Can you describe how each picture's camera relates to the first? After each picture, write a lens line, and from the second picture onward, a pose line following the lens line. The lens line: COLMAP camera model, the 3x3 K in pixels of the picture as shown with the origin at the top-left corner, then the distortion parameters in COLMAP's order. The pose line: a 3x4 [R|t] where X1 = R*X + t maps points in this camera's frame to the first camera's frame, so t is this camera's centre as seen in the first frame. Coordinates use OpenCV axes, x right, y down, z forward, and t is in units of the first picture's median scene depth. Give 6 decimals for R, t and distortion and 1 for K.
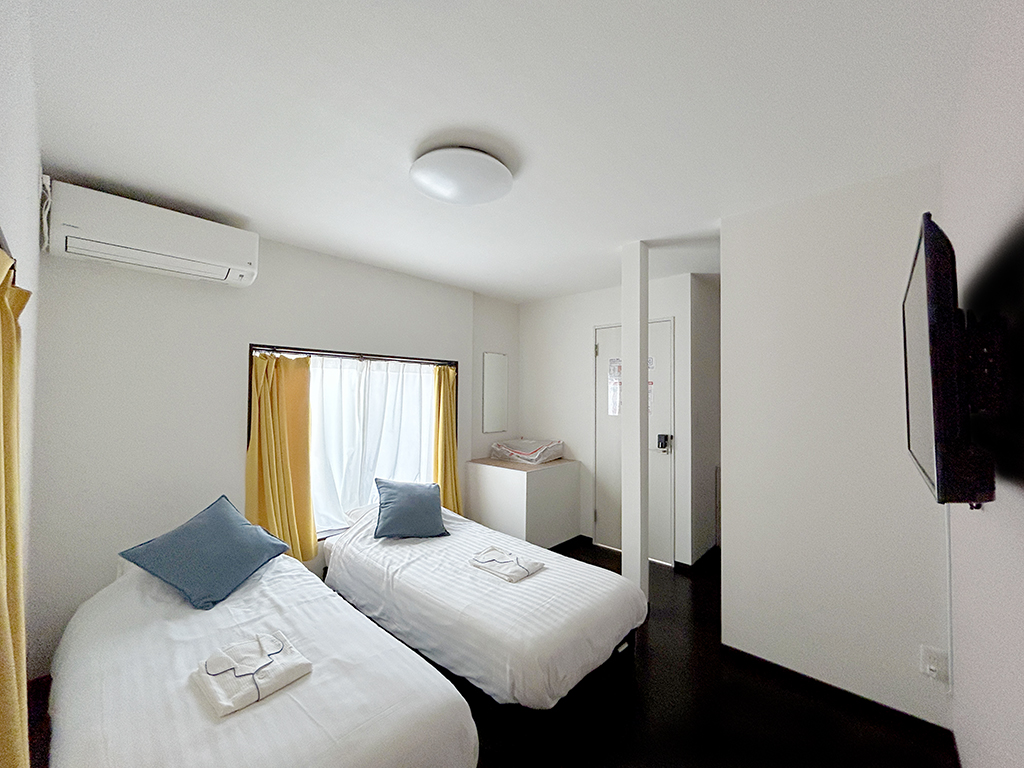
lens RADIAL K [[418.0, 0, 514.7], [0, 418.0, 386.4], [0, 0, 1]] dist [0.000087, -0.000418]
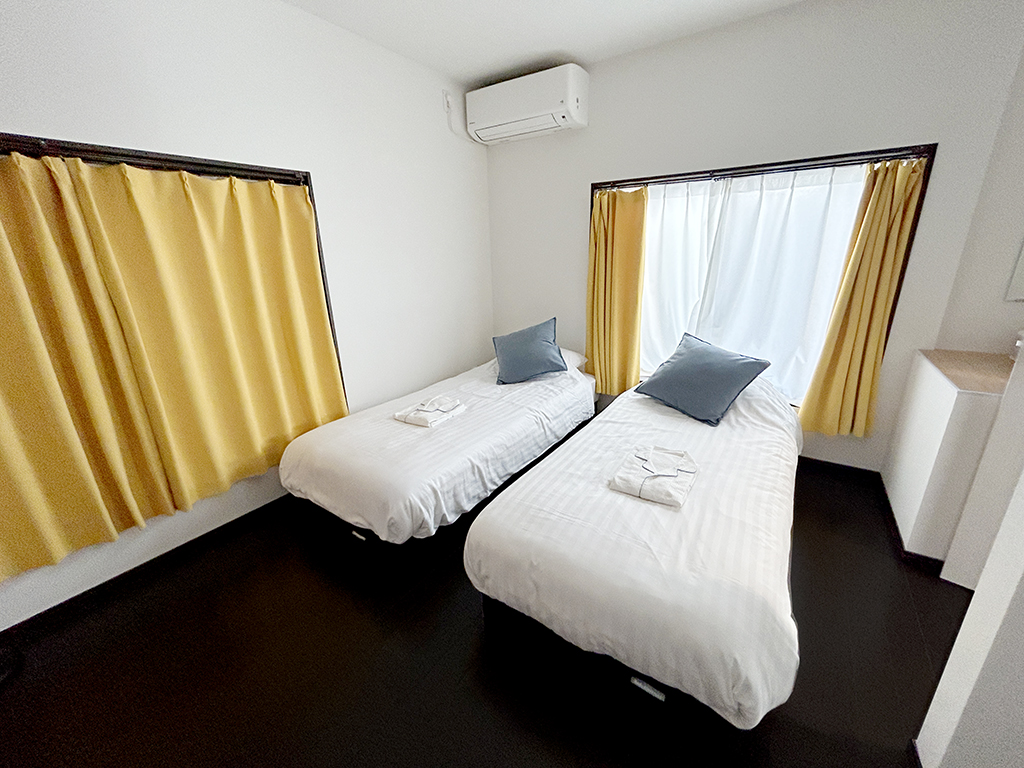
lens RADIAL K [[418.0, 0, 514.8], [0, 418.0, 386.4], [0, 0, 1]] dist [0.000087, -0.000418]
pose [[0.131002, 0.294145, -0.946740, 0.503563], [0.043874, 0.952314, 0.301947, 0.060823], [0.990411, -0.081093, 0.111850, 0.632196]]
